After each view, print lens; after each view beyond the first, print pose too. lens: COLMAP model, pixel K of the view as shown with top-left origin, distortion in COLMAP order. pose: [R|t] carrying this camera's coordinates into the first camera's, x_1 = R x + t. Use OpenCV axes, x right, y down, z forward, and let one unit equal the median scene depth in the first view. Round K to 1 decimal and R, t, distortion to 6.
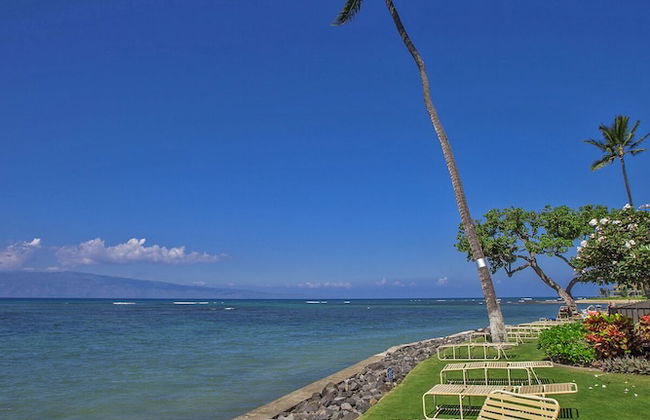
lens RADIAL K [[477.0, 0, 325.0], [0, 477.0, 210.0], [0, 0, 1]] dist [0.044949, 0.000436]
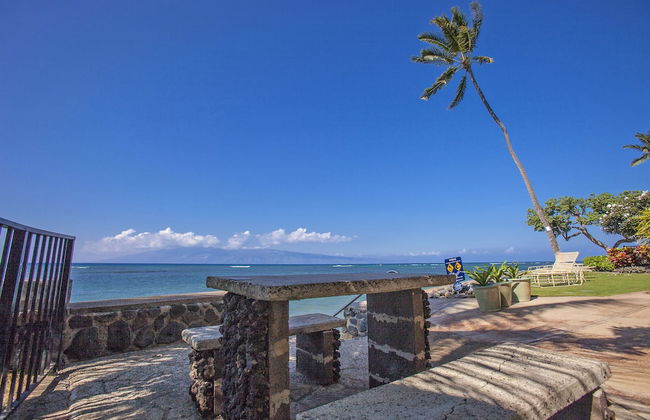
lens RADIAL K [[308.0, 0, 325.0], [0, 308.0, 210.0], [0, 0, 1]] dist [0.000842, 0.023357]
pose [[0.956313, -0.060349, -0.286049, -0.071163], [0.062991, 0.998014, 0.000035, -0.009856], [0.285478, -0.018052, 0.958215, -0.189652]]
